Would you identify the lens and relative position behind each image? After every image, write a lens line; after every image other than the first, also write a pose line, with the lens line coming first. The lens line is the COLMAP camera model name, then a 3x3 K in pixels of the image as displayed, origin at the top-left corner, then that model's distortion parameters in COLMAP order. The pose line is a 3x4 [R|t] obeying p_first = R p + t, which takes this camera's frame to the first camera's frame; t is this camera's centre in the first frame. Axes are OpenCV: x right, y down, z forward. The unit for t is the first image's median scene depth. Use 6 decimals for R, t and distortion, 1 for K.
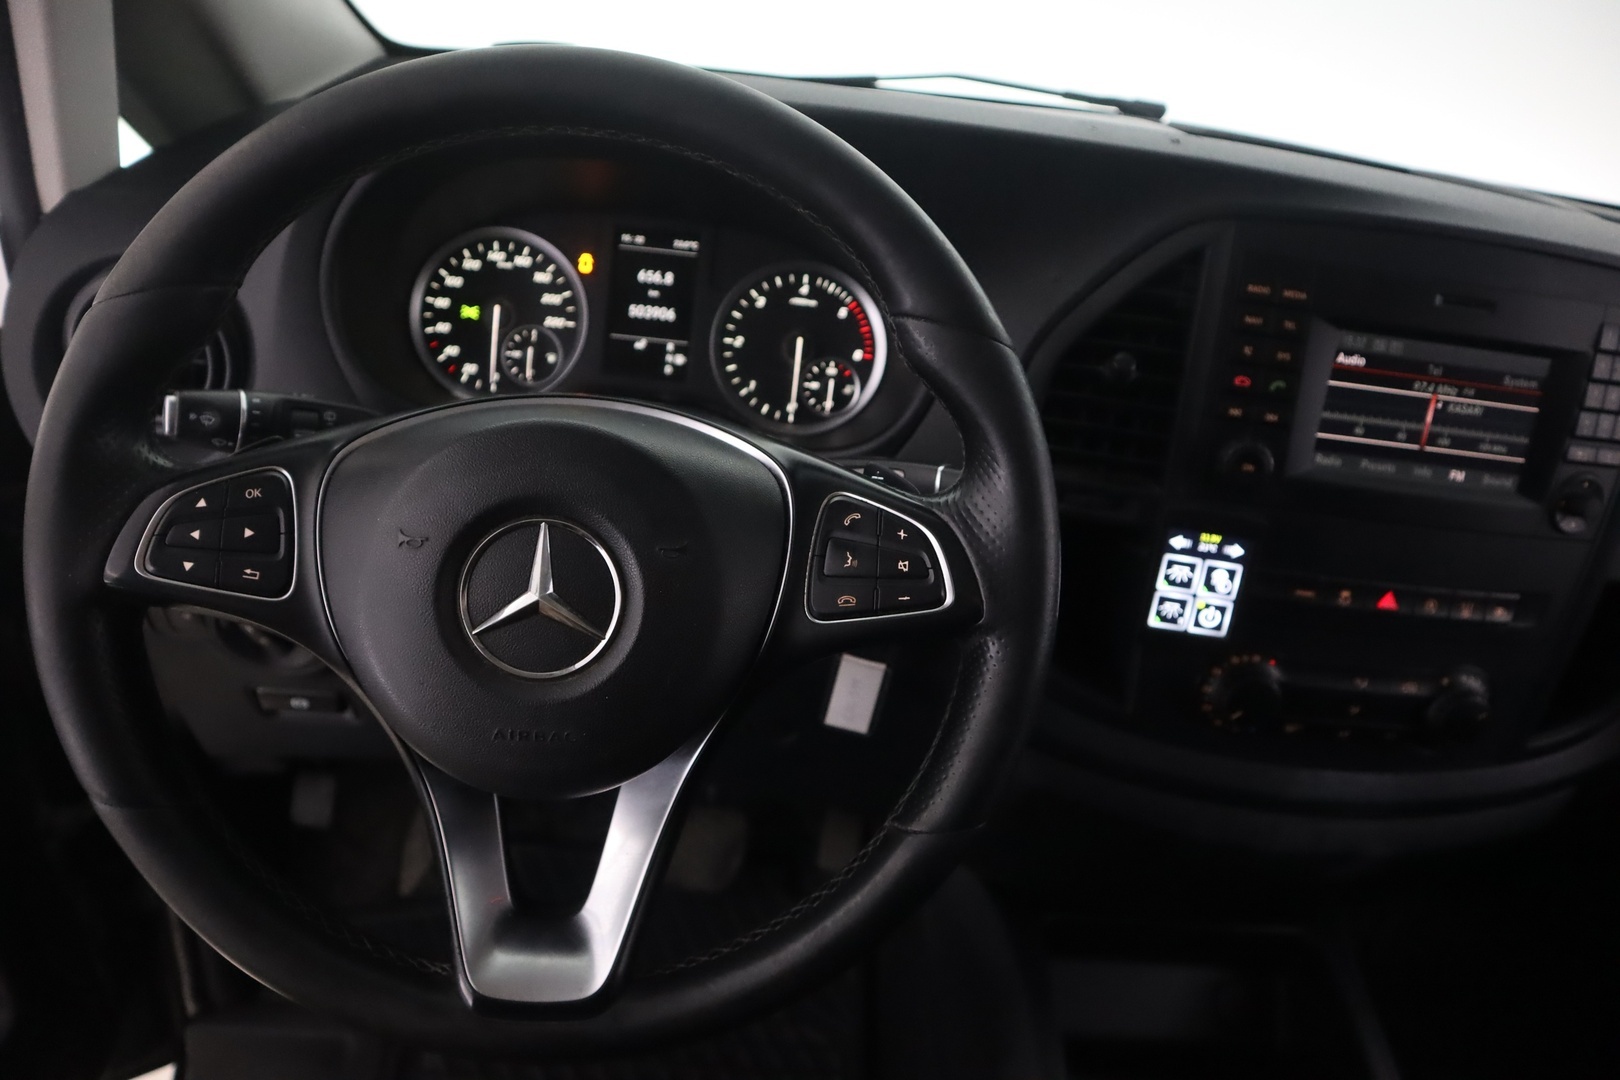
lens RADIAL K [[1203.3, 0, 810.0], [0, 1203.3, 540.0], [0, 0, 1]] dist [-0.093690, -0.000237]
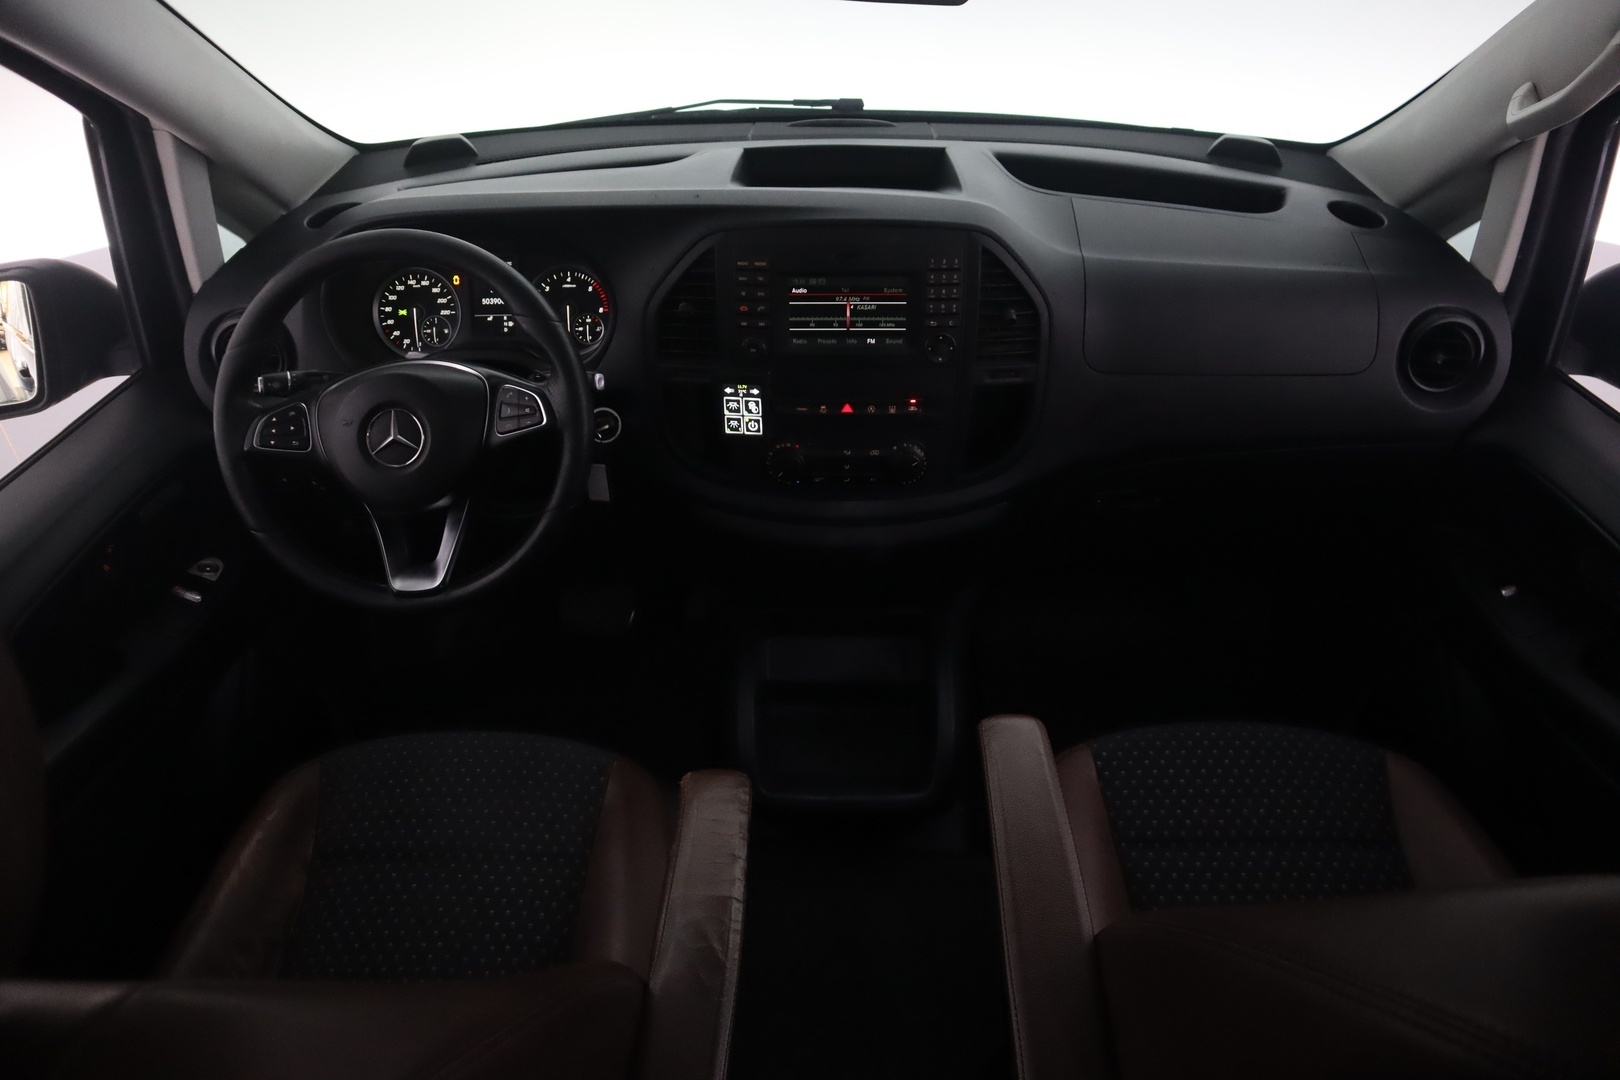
lens RADIAL K [[1203.3, 0, 810.0], [0, 1203.3, 540.0], [0, 0, 1]] dist [-0.093690, -0.000237]
pose [[0.989876, -0.091431, -0.108564, 0.555049], [0.100262, 0.991830, 0.078870, 0.092695], [0.100465, -0.088957, 0.990956, -0.897900]]
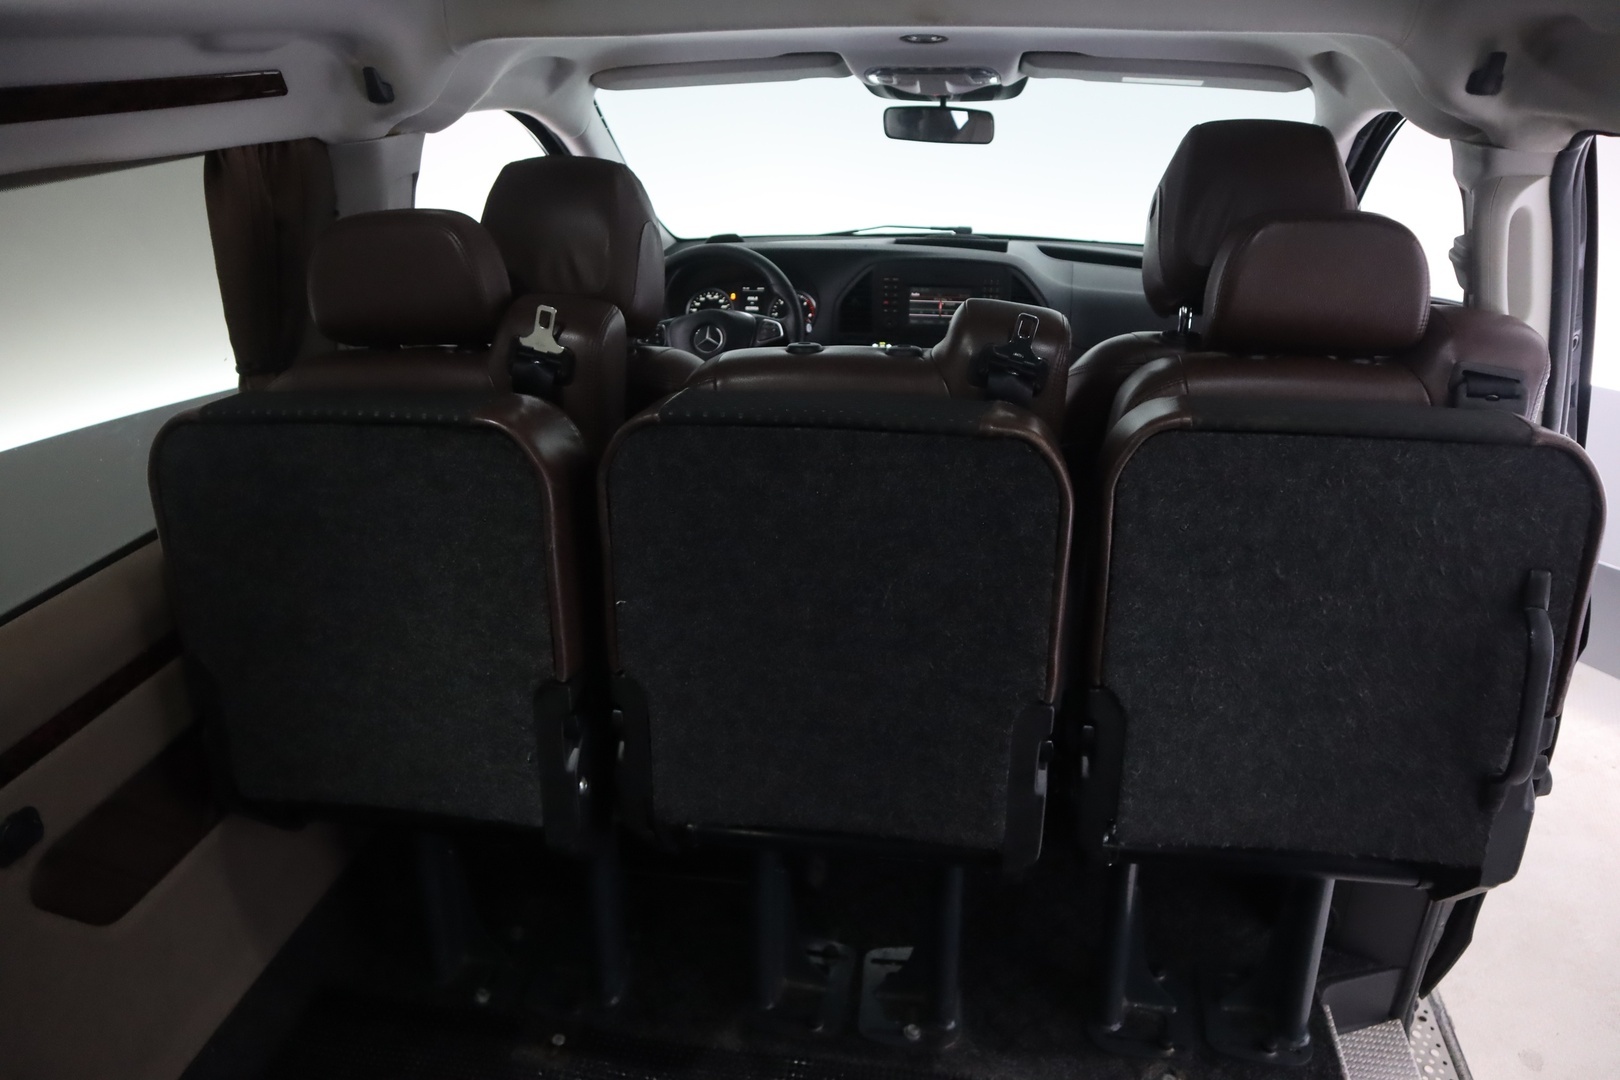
lens RADIAL K [[1203.3, 0, 810.0], [0, 1203.3, 540.0], [0, 0, 1]] dist [-0.093690, -0.000237]
pose [[0.971927, -0.051178, -0.229649, 0.827152], [0.025326, 0.993142, -0.114139, 0.913849], [0.233916, 0.105119, 0.966557, -2.350424]]
